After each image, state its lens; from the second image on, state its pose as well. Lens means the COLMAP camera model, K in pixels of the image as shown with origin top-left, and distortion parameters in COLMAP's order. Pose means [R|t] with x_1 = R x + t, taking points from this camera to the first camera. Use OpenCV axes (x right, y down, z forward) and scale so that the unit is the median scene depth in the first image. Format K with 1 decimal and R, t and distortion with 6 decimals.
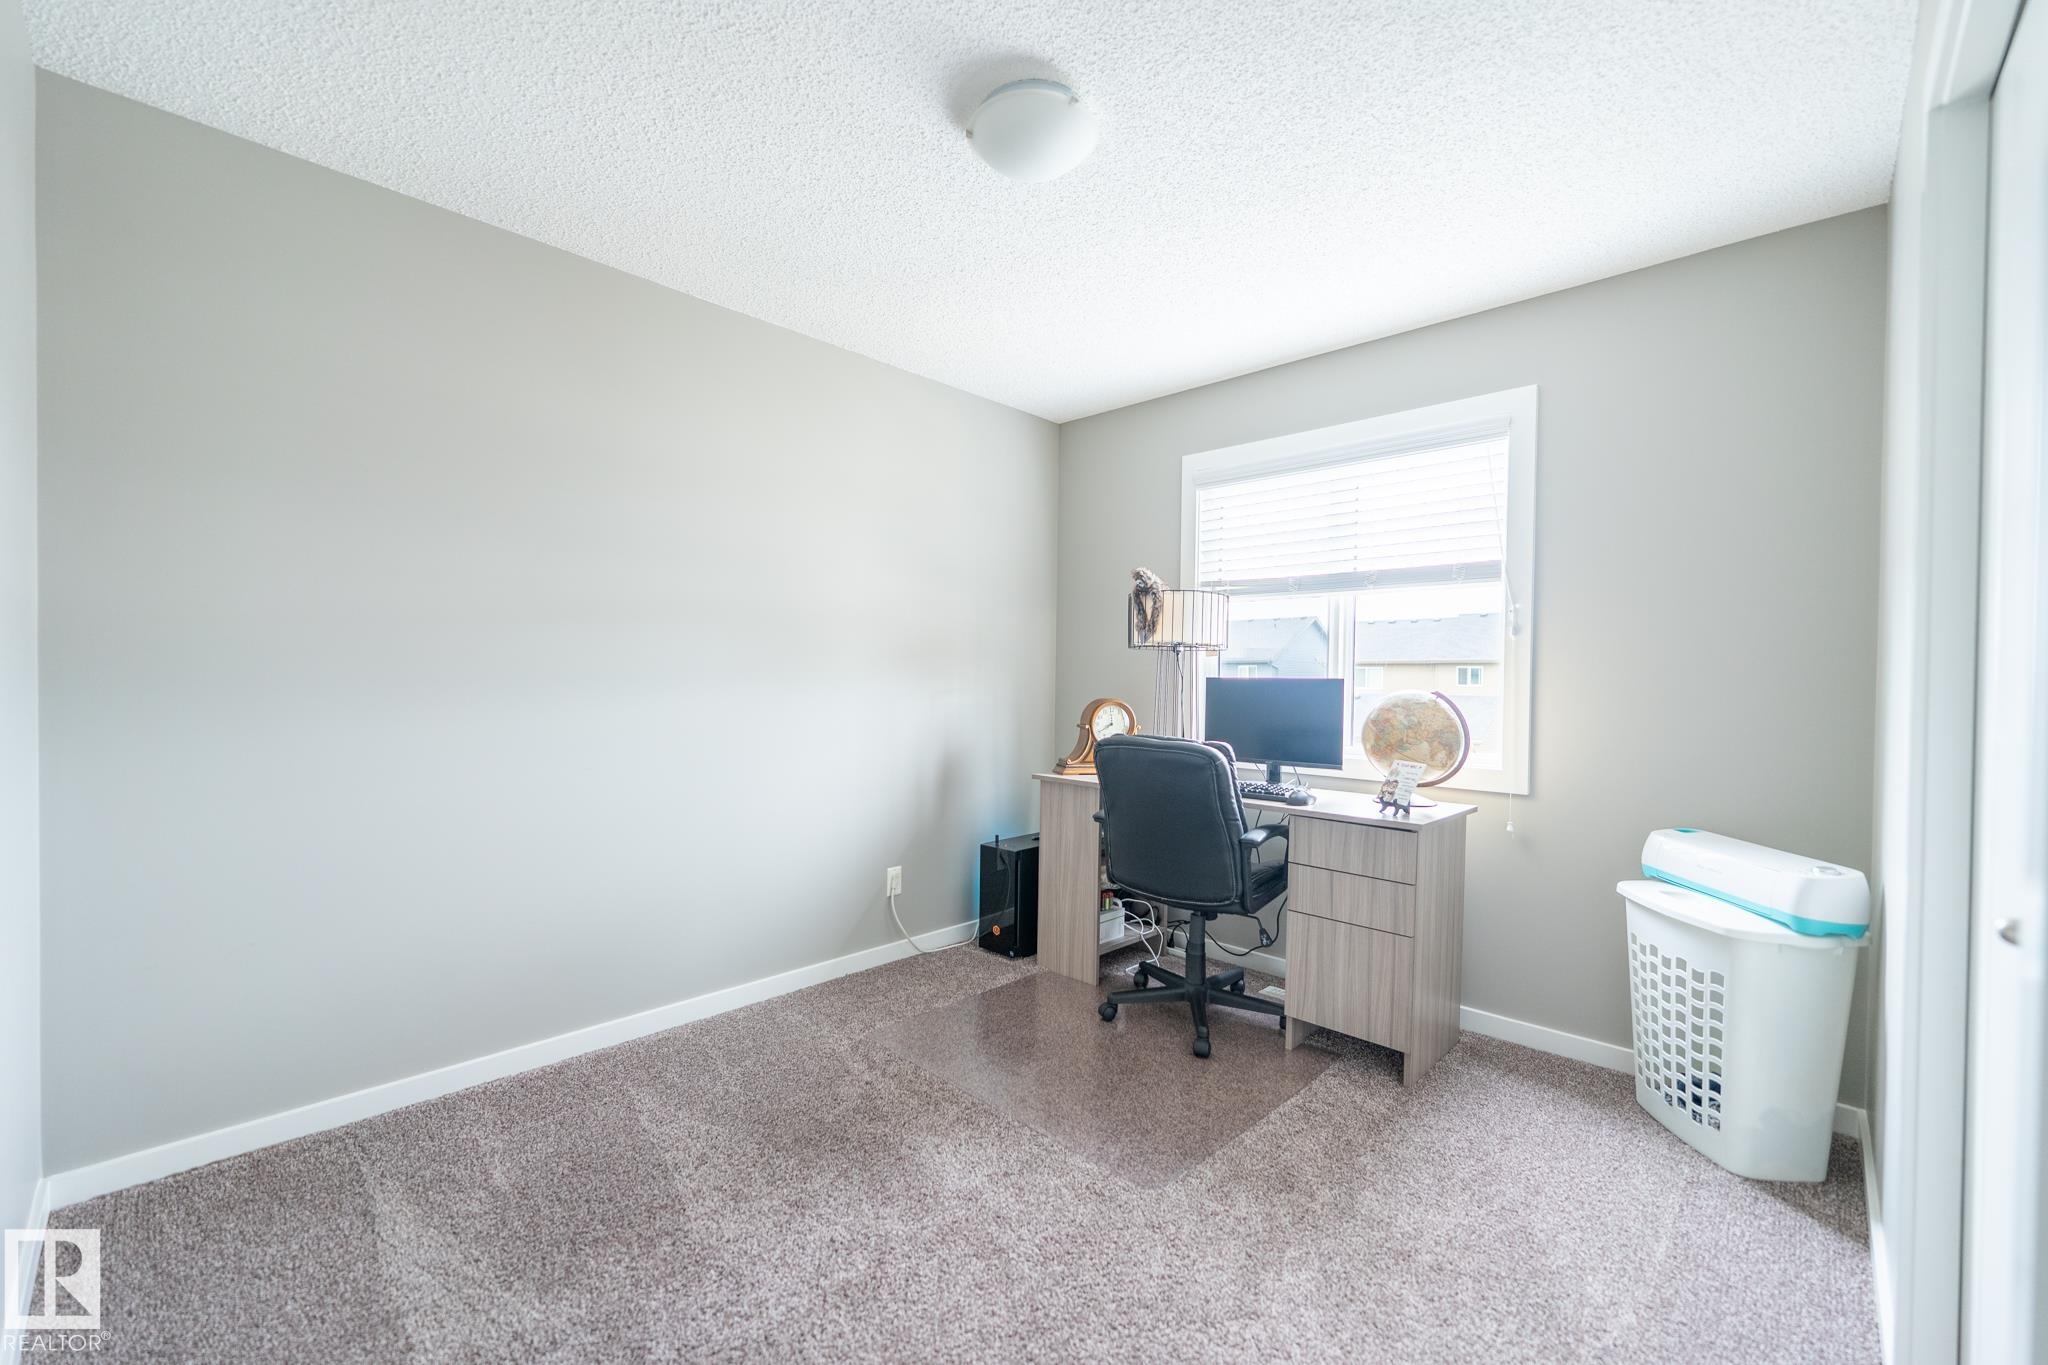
lens RADIAL K [[828.8, 0, 1018.6], [0, 828.8, 694.6], [0, 0, 1]] dist [-0.000813, -0.000035]
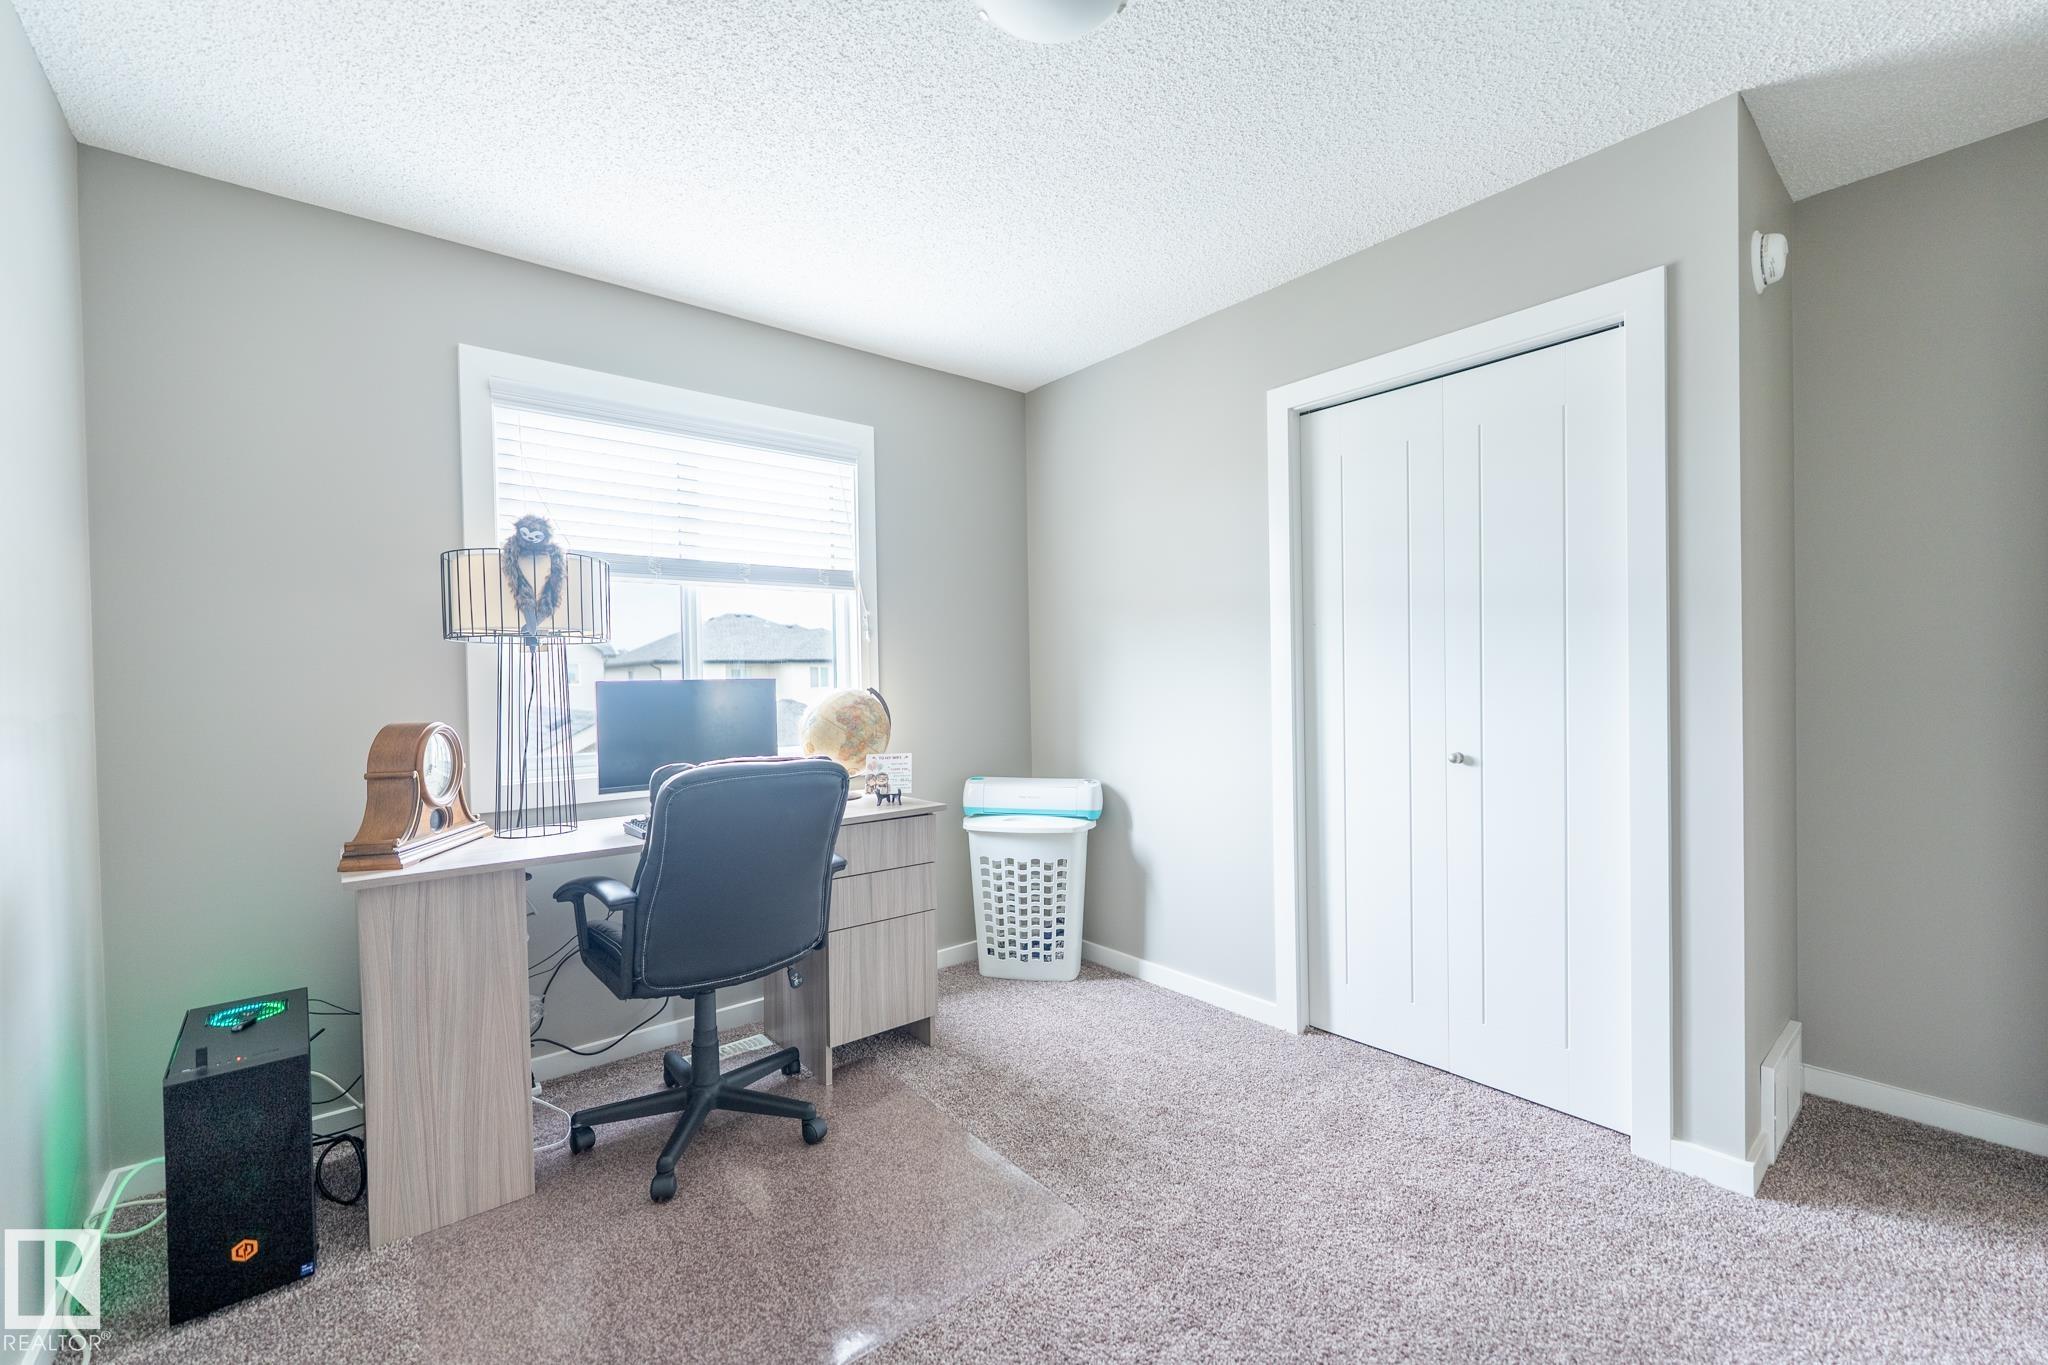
lens RADIAL K [[828.8, 0, 1019.1], [0, 828.8, 665.3], [0, 0, 1]] dist [-0.000813, -0.000035]
pose [[0.118558, -0.012940, 0.992863, -0.544085], [0.025394, 0.999628, 0.009996, -0.038370], [-0.992622, 0.024028, 0.118842, 0.659470]]
